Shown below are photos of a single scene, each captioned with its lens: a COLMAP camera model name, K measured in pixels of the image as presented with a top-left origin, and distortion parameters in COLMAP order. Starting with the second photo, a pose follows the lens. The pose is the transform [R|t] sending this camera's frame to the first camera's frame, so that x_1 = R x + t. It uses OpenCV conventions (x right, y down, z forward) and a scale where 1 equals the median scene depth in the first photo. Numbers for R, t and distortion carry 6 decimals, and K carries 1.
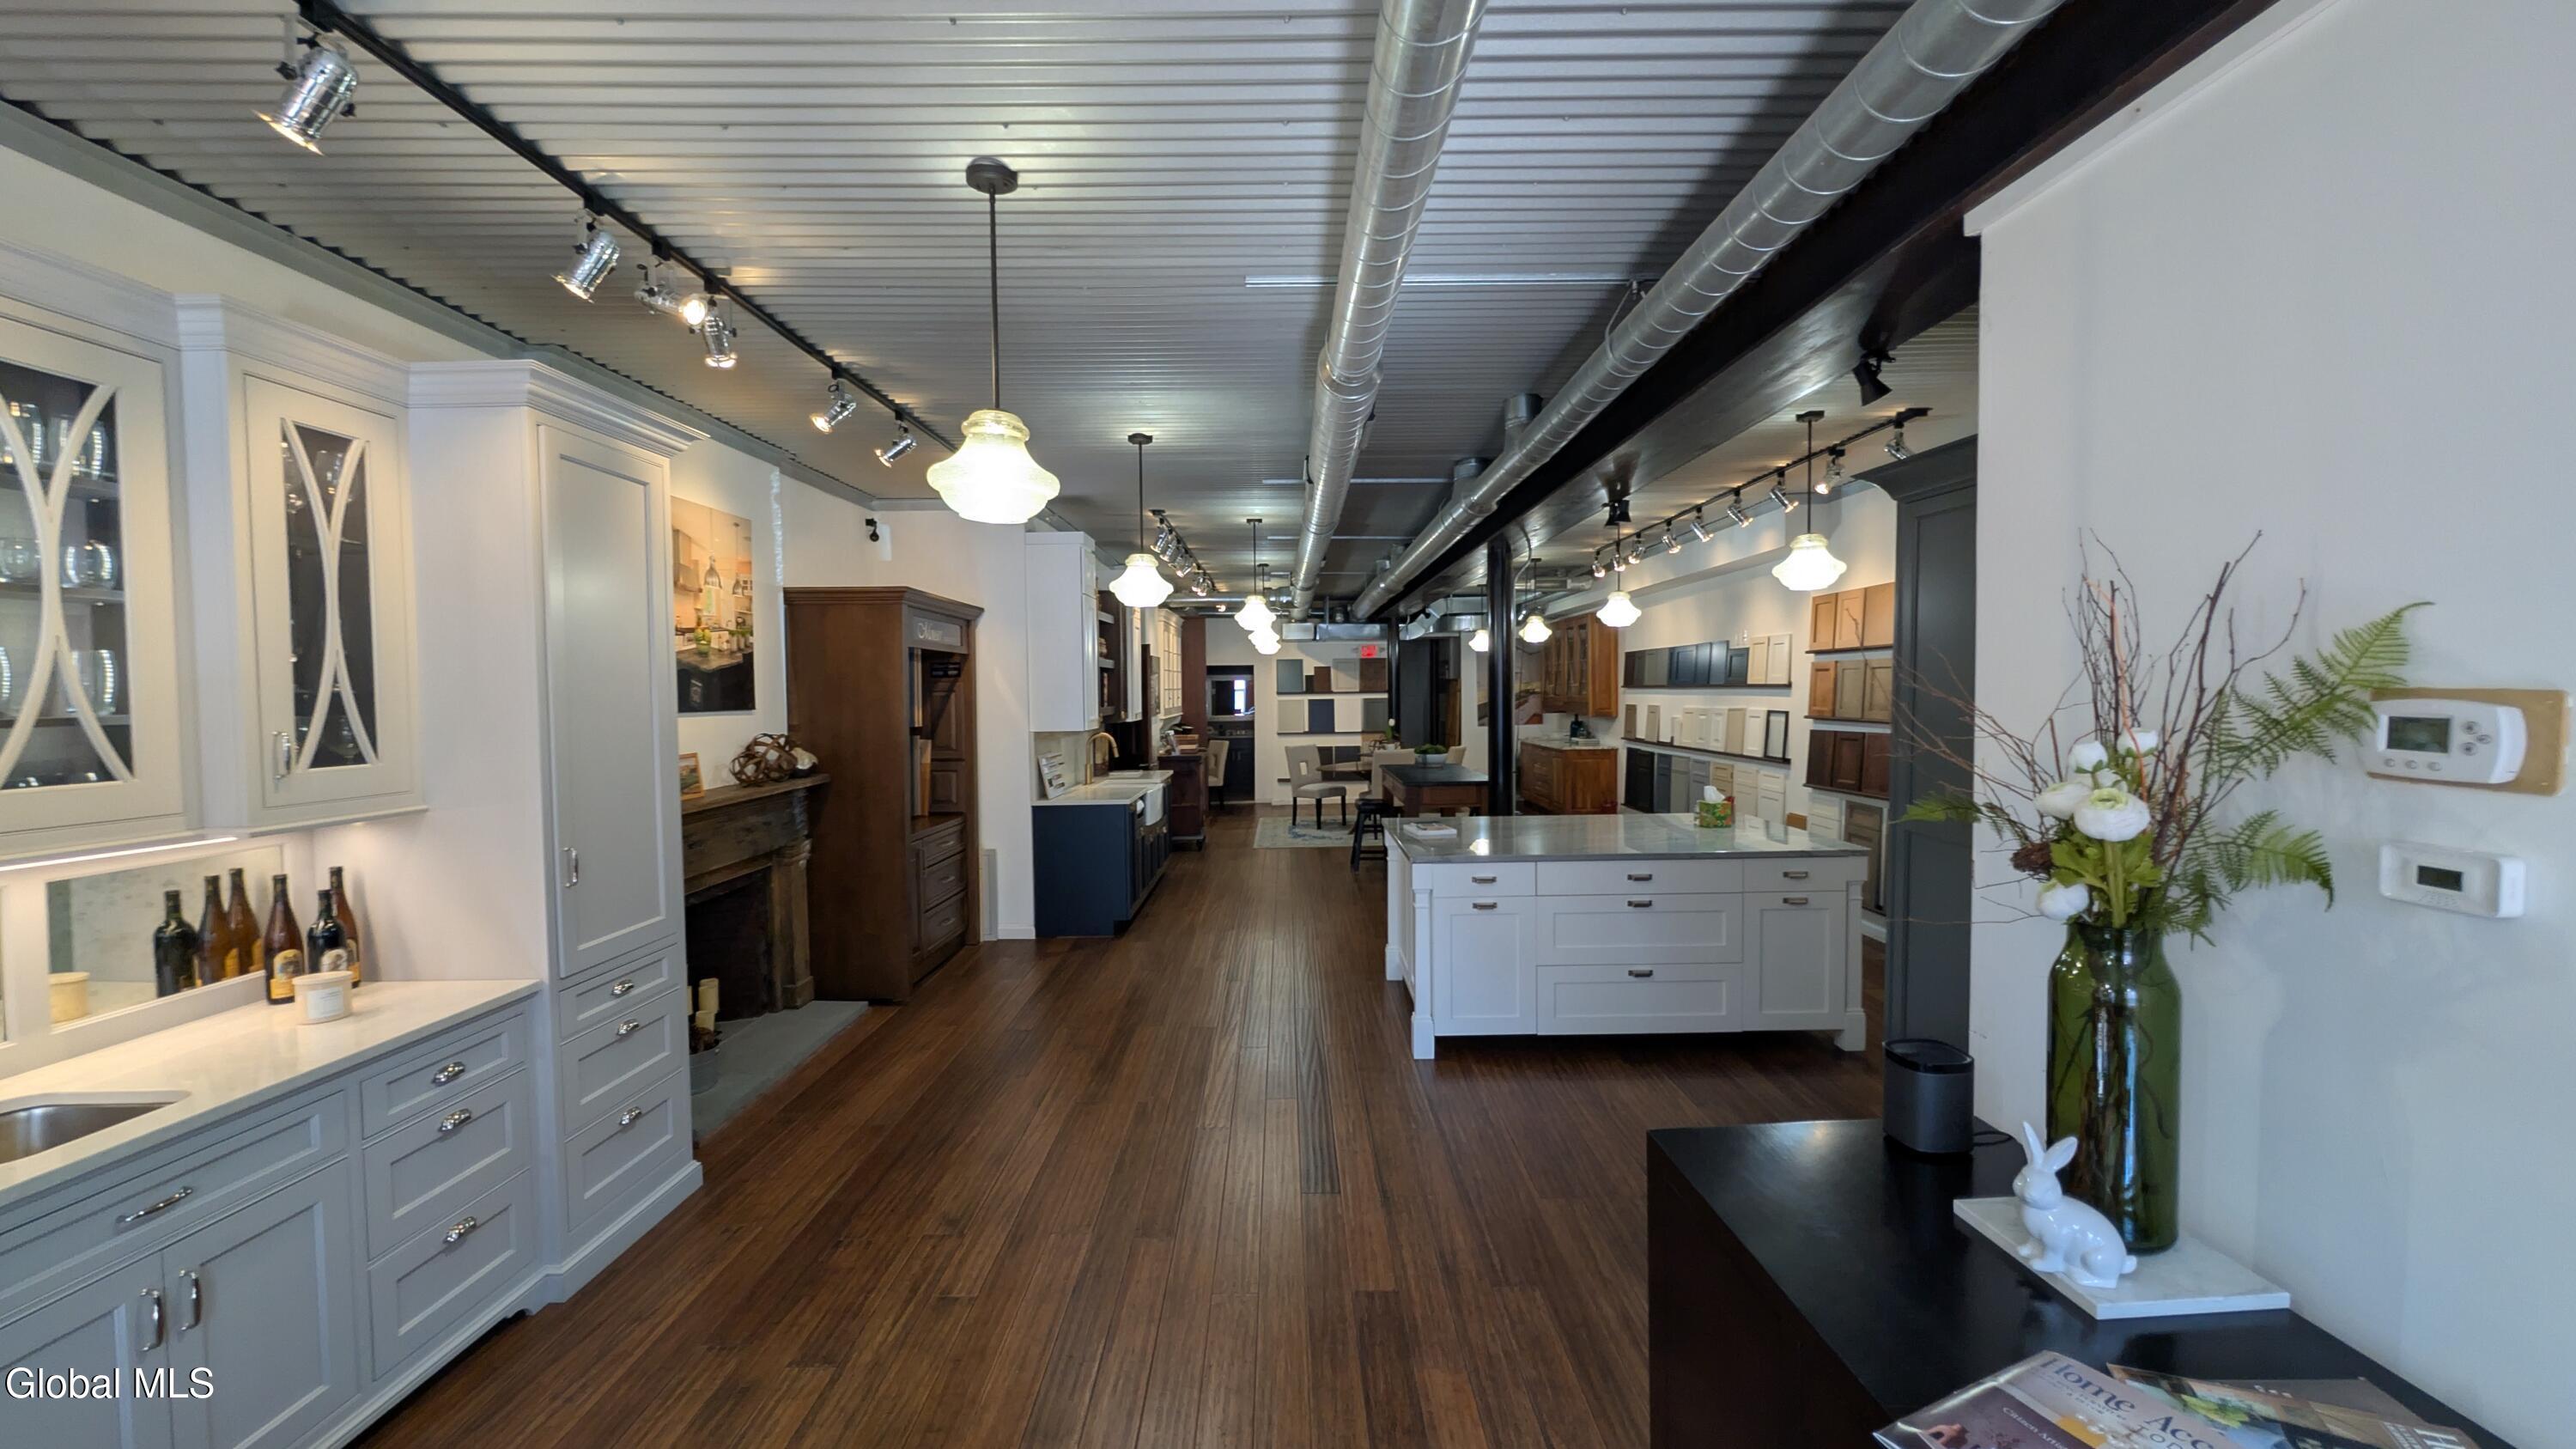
lens RADIAL K [[970.5, 0, 1293.1], [0, 970.5, 727.0], [0, 0, 1]] dist [-0.002587, 0.000781]
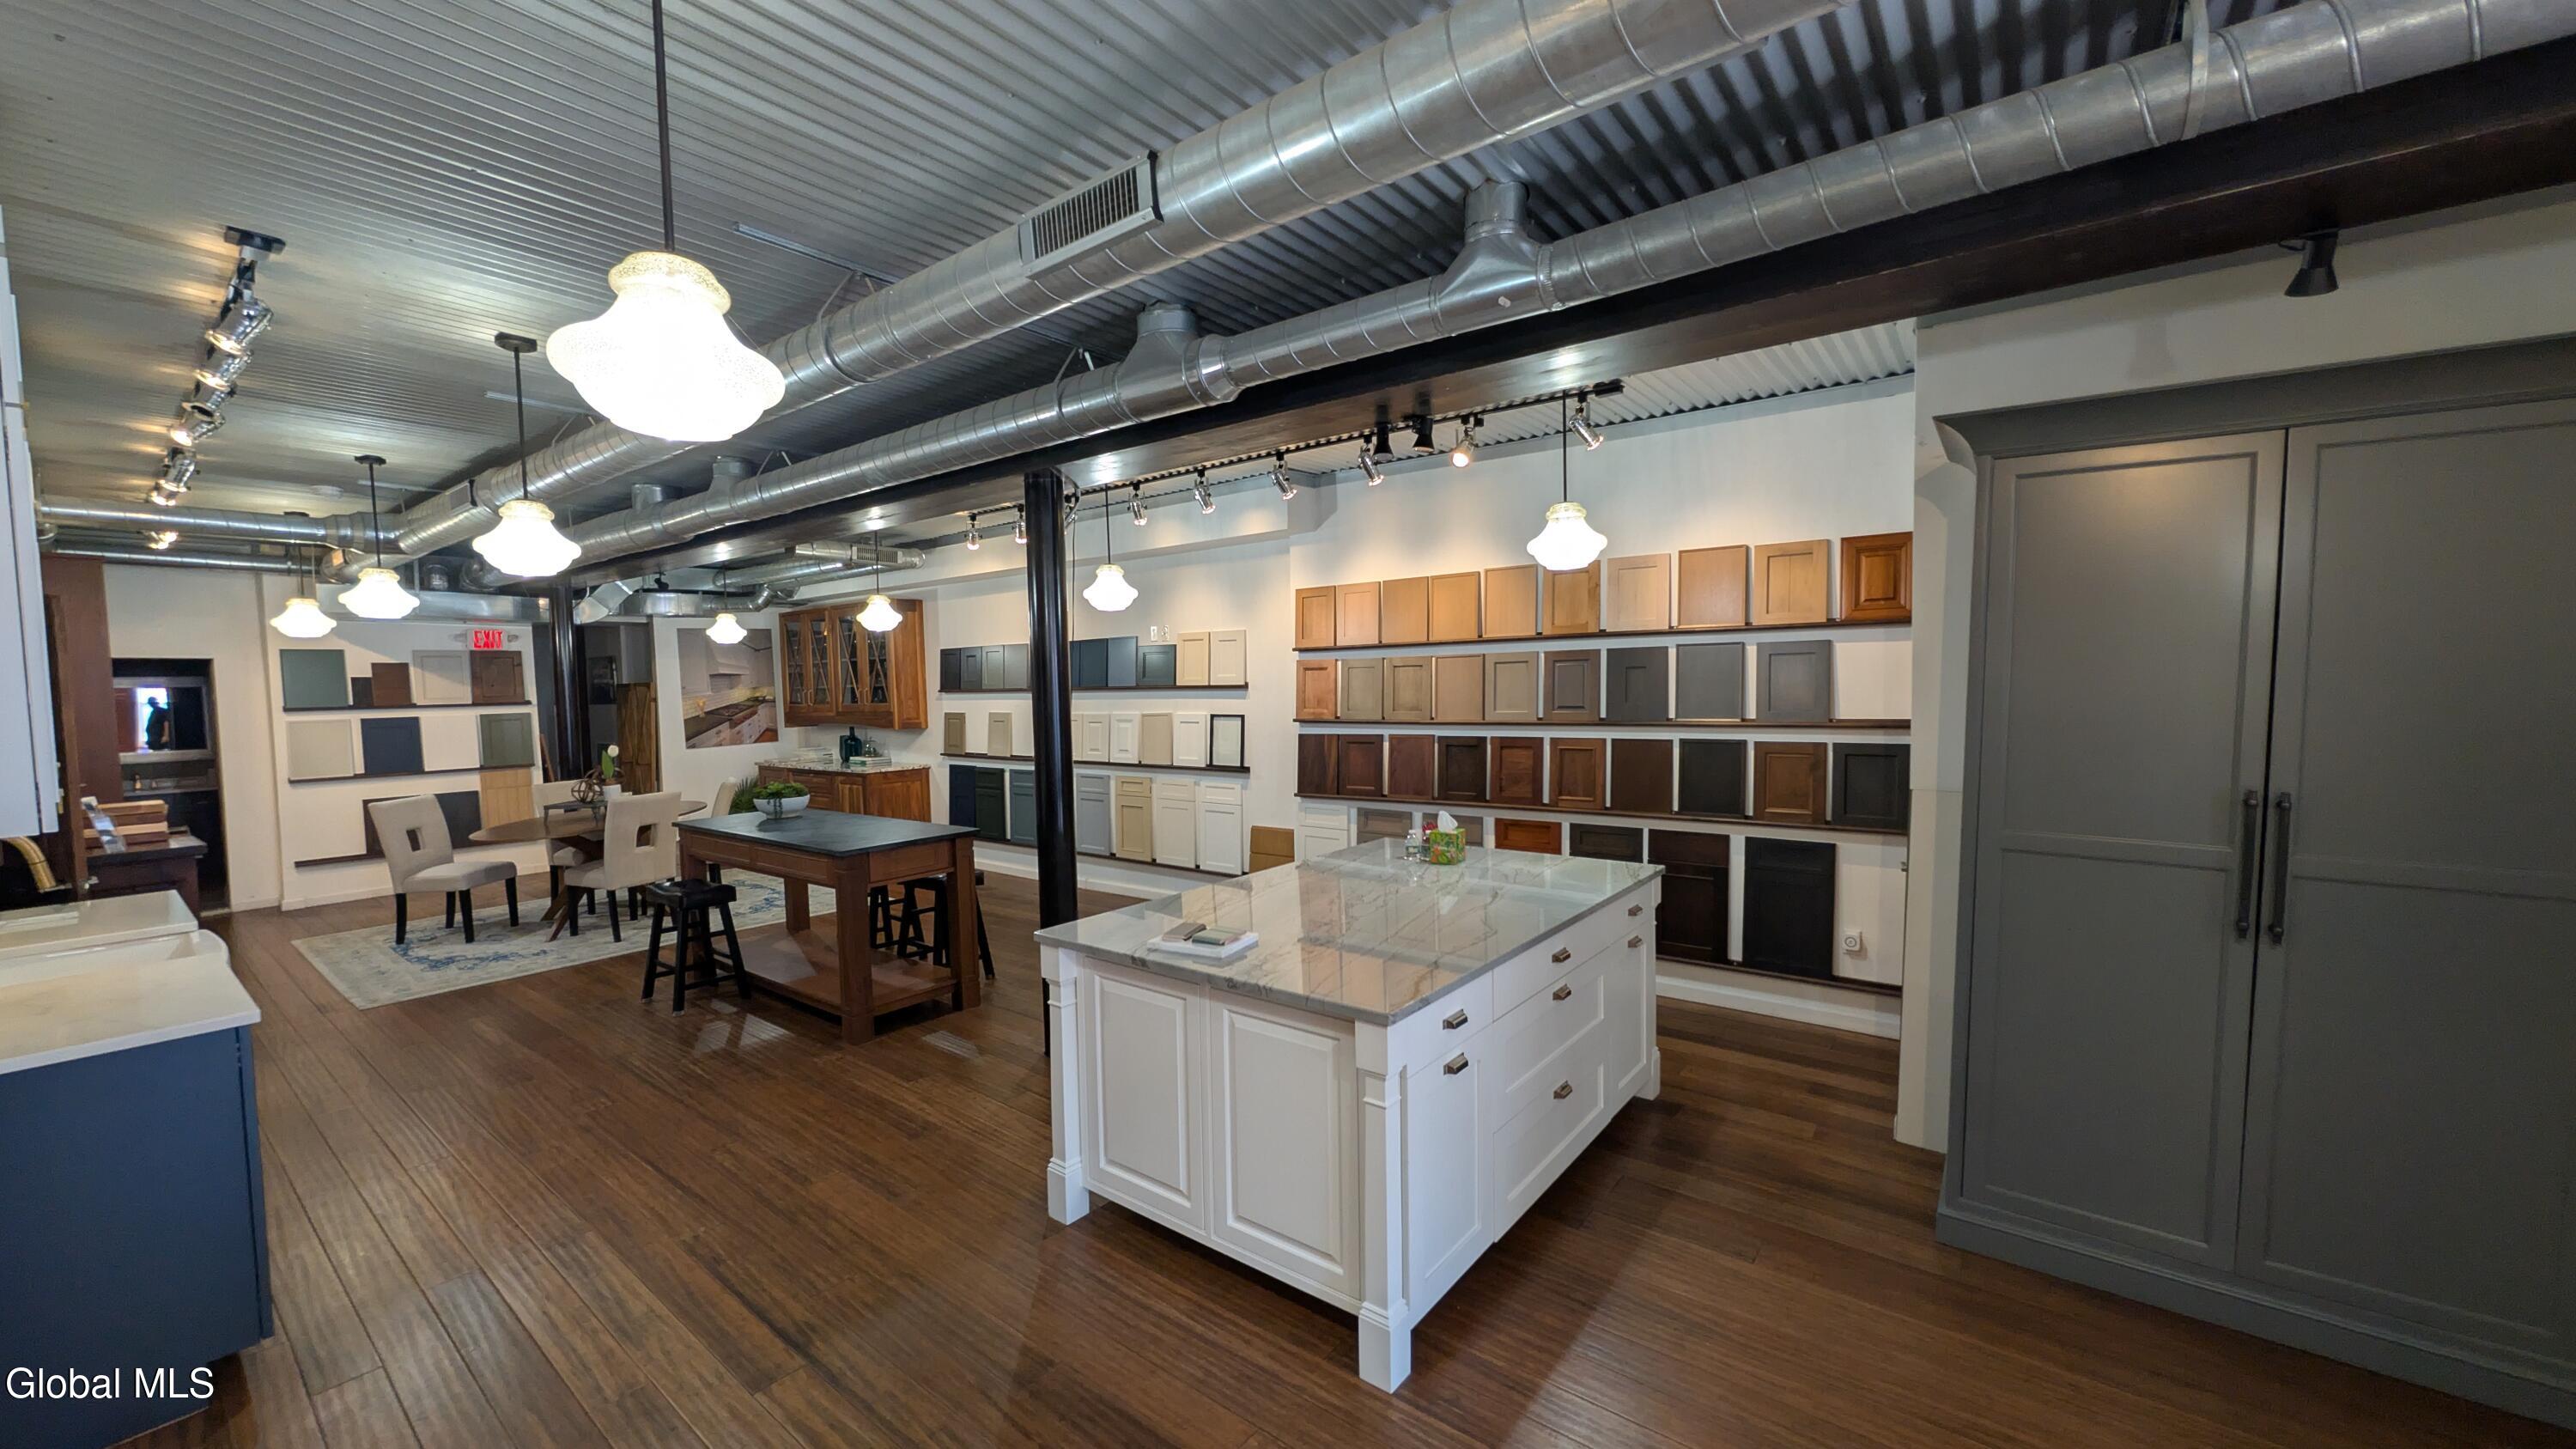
lens RADIAL K [[970.5, 0, 1272.0], [0, 970.5, 737.5], [0, 0, 1]] dist [-0.002587, 0.000781]
pose [[0.634790, -0.047616, 0.771216, -0.114395], [0.043148, 0.998726, 0.026147, -0.011451], [-0.771479, 0.016679, 0.636036, 0.263729]]
